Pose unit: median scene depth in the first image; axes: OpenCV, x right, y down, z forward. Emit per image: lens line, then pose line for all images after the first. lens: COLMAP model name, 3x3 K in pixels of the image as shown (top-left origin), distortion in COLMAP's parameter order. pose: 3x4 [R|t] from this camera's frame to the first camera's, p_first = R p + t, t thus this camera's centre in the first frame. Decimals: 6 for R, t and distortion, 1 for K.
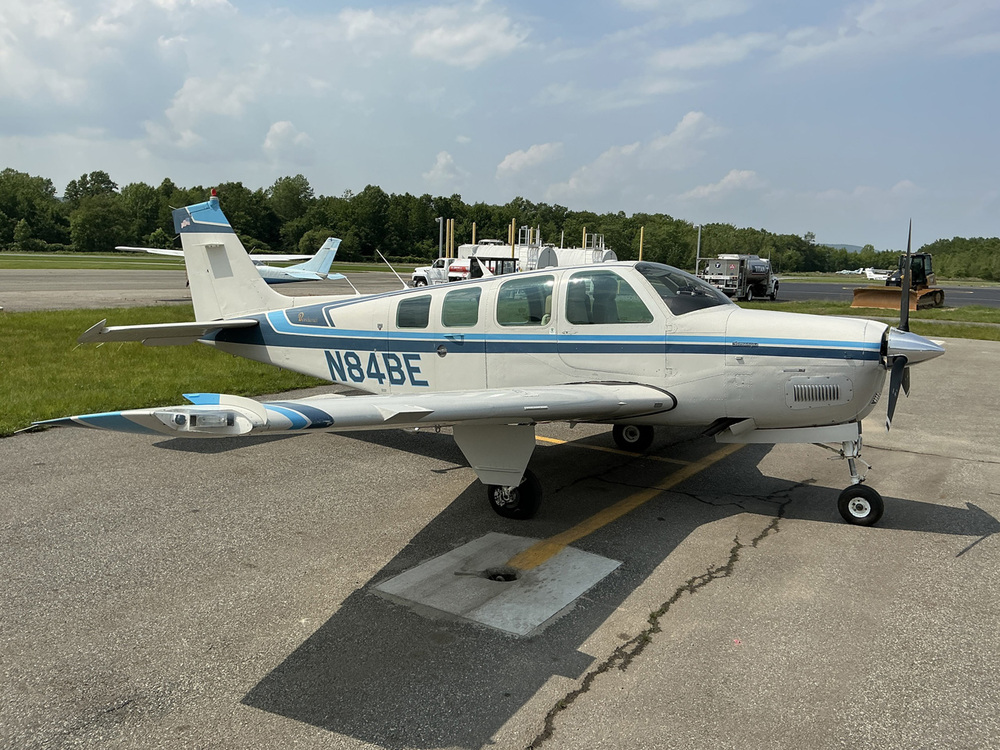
lens RADIAL K [[824.6, 0, 496.5], [0, 824.6, 374.7], [0, 0, 1]] dist [0.147230, -0.308520]
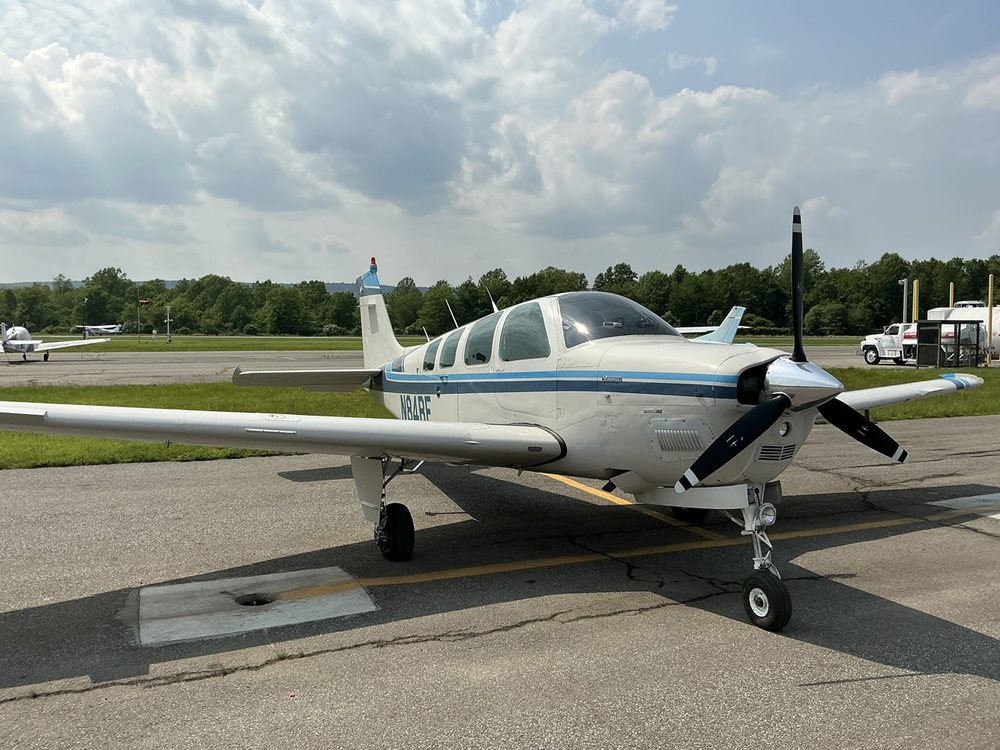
lens RADIAL K [[830.8, 0, 512.9], [0, 830.8, 394.7], [0, 0, 1]] dist [0.106609, -0.210294]
pose [[0.826191, 0.010444, -0.563293, 0.529193], [-0.050688, 0.997151, -0.055856, 0.023052], [0.561105, 0.074699, 0.824367, 0.206252]]
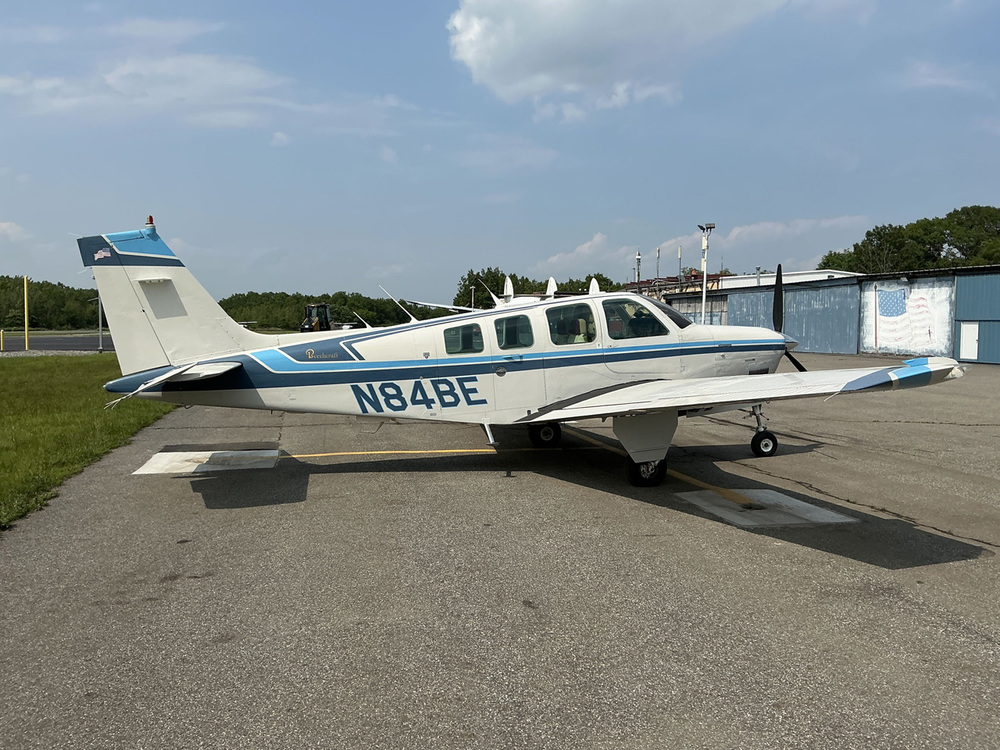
lens RADIAL K [[824.6, 0, 496.5], [0, 824.6, 374.7], [0, 0, 1]] dist [0.147230, -0.308520]
pose [[0.706267, -0.069835, 0.704493, -0.813841], [0.114857, 0.993242, -0.016689, -0.004878], [-0.698566, 0.092703, 0.709515, 0.178588]]
